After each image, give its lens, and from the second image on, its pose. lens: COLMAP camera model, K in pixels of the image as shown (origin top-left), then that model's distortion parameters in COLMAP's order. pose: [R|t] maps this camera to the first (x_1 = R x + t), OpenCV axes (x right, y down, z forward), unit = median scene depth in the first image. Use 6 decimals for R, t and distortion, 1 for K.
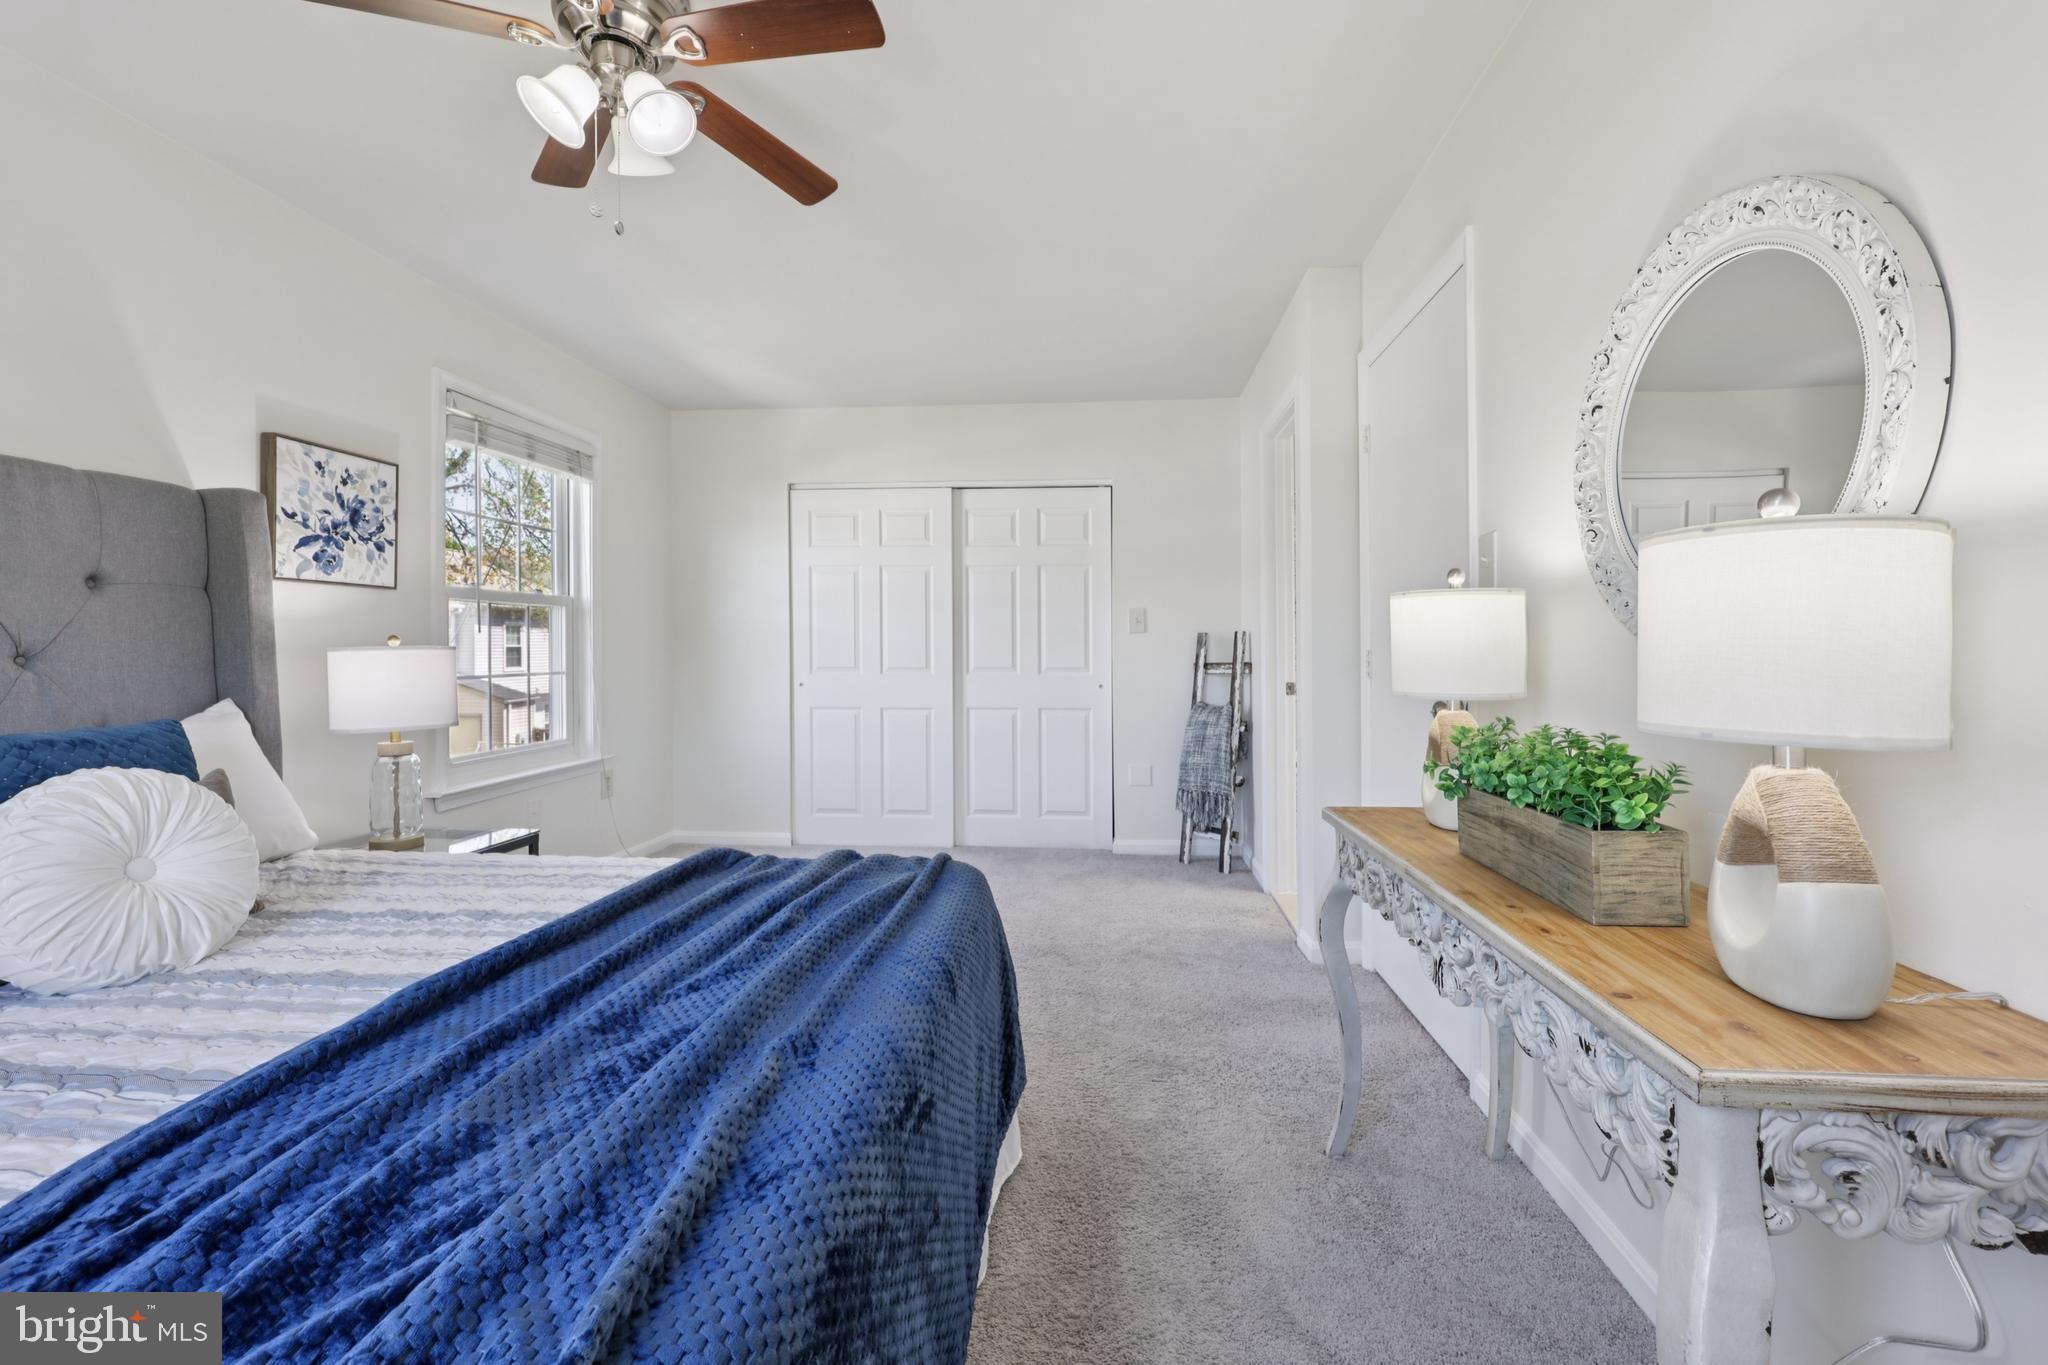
lens RADIAL K [[832.5, 0, 1035.8], [0, 832.5, 665.7], [0, 0, 1]] dist [0.000676, 0.000699]
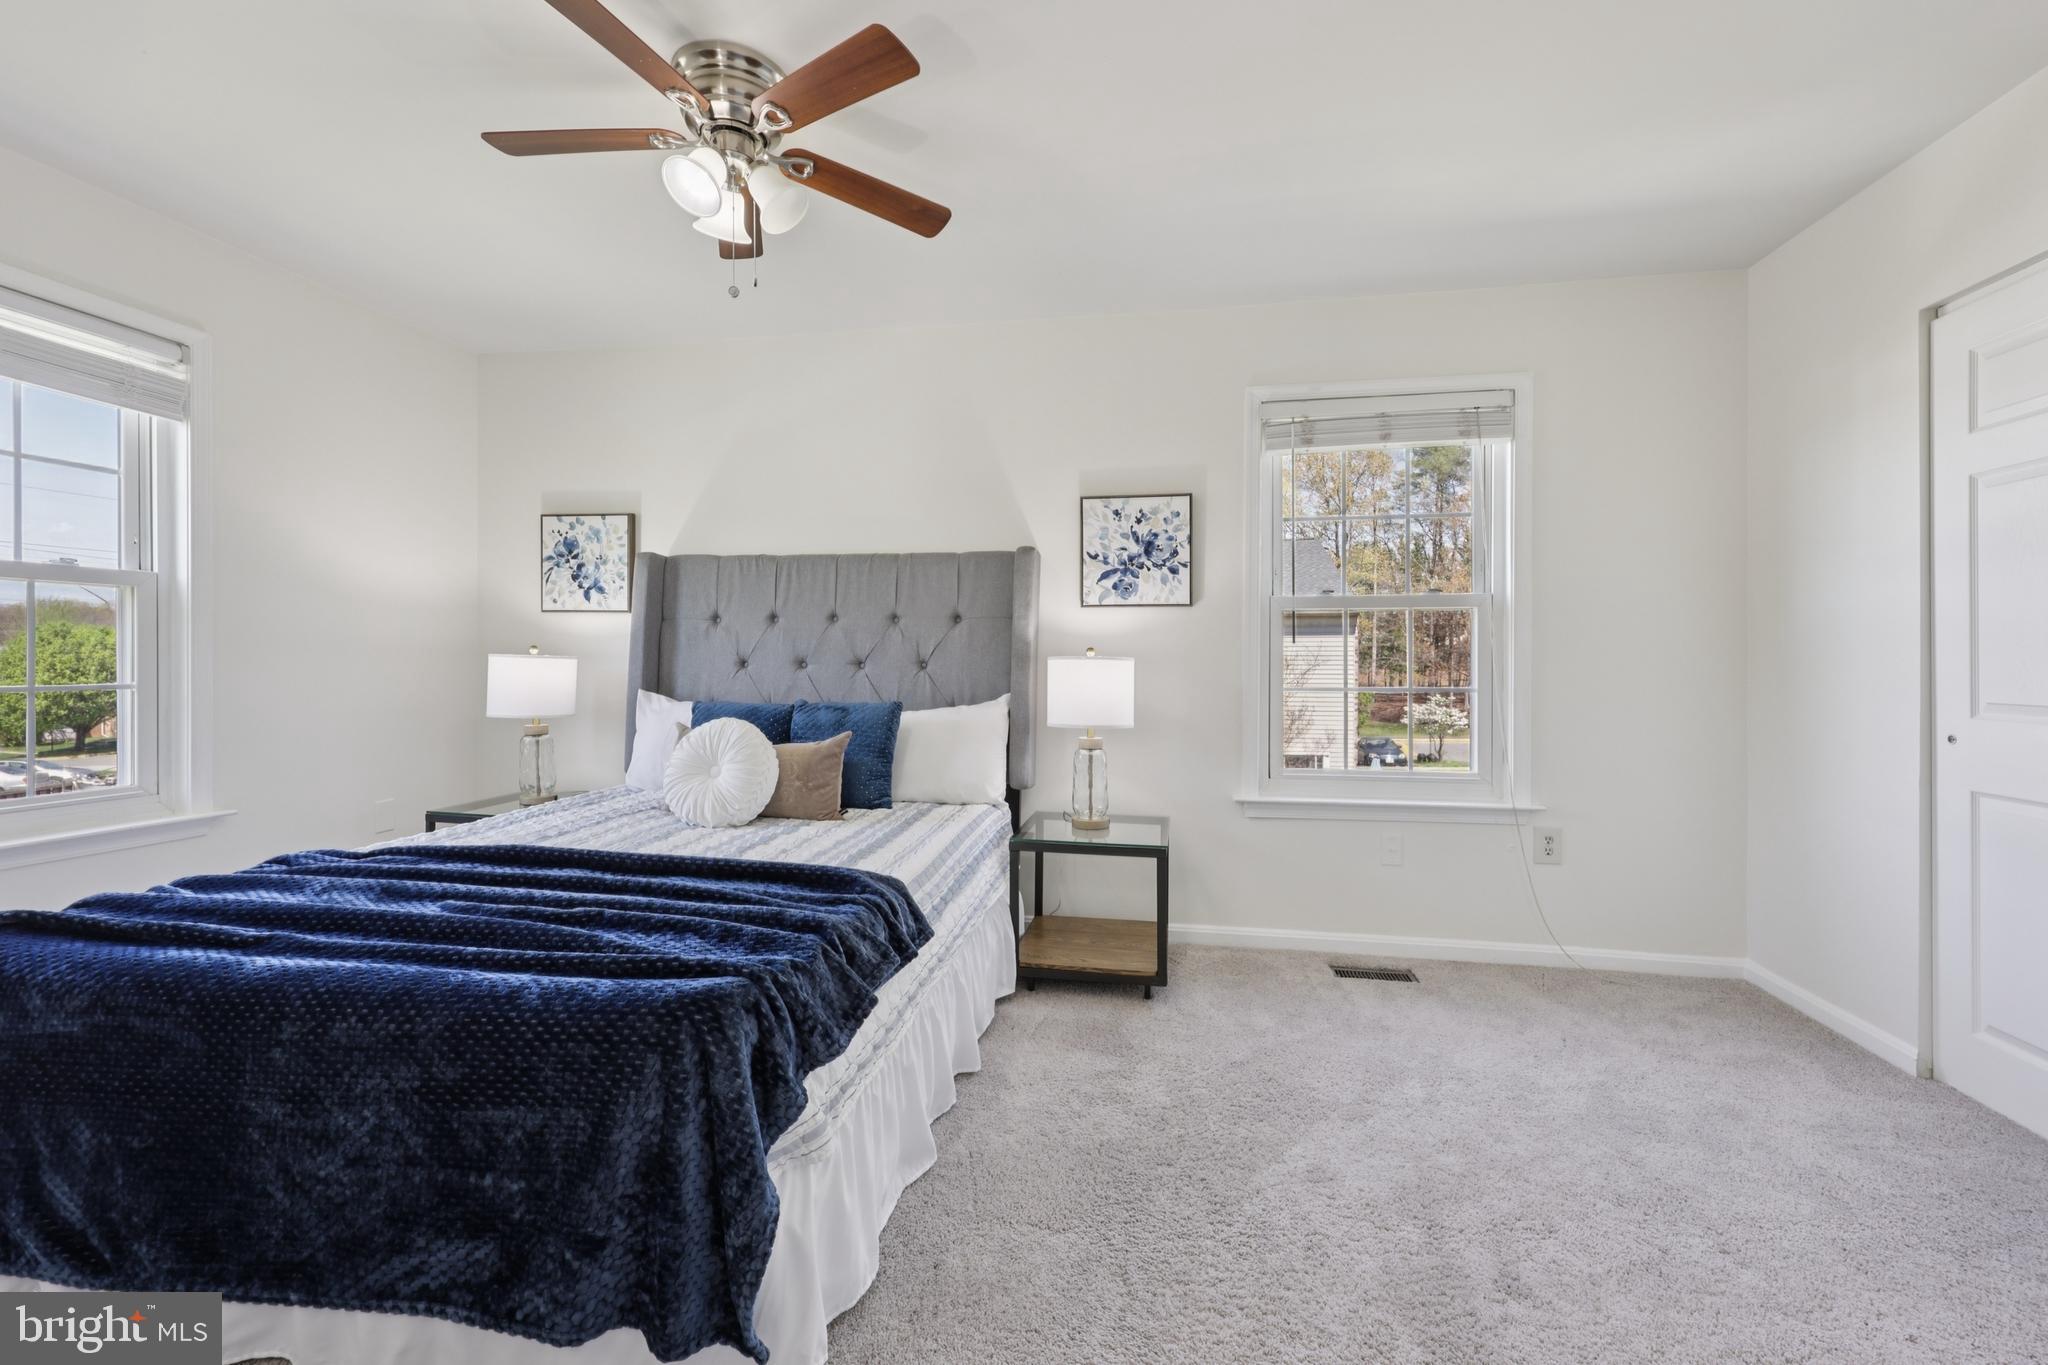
lens RADIAL K [[832.5, 0, 1030.8], [0, 832.5, 673.5], [0, 0, 1]] dist [0.000676, 0.000699]
pose [[-0.086551, 0.010089, -0.996196, 0.387510], [-0.023303, 0.999655, 0.012149, -0.011053], [0.995975, 0.024266, -0.086286, 0.958026]]
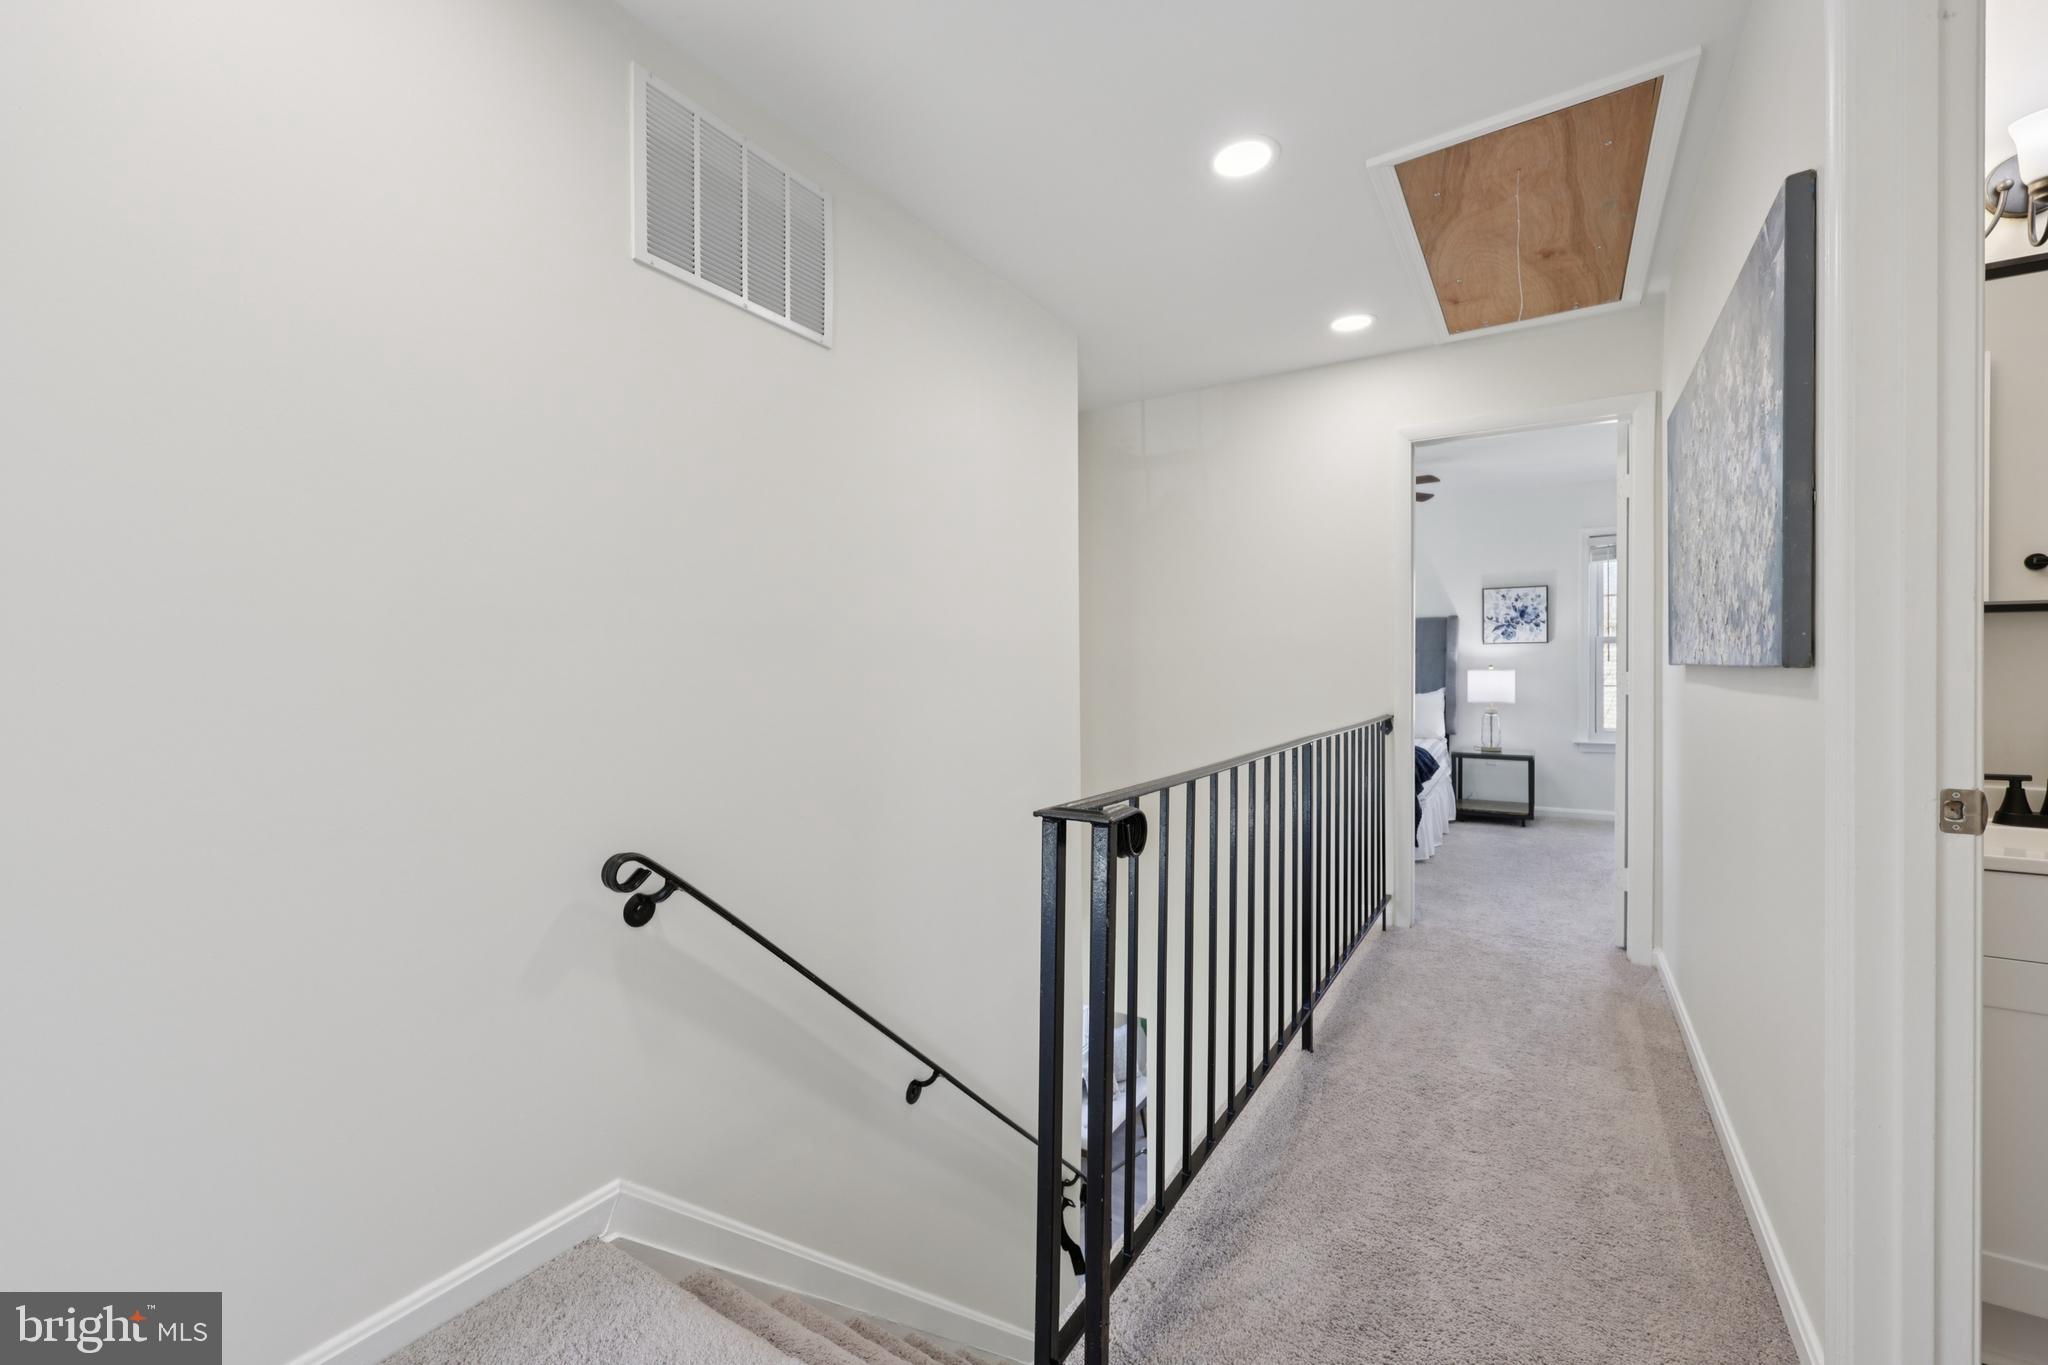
lens RADIAL K [[832.5, 0, 1034.3], [0, 832.5, 678.2], [0, 0, 1]] dist [0.000676, 0.000699]
pose [[-0.451897, -0.005197, -0.892055, 1.894006], [-0.022358, 0.999735, 0.005501, 0.018360], [0.891790, 0.022430, -0.451893, 0.856968]]
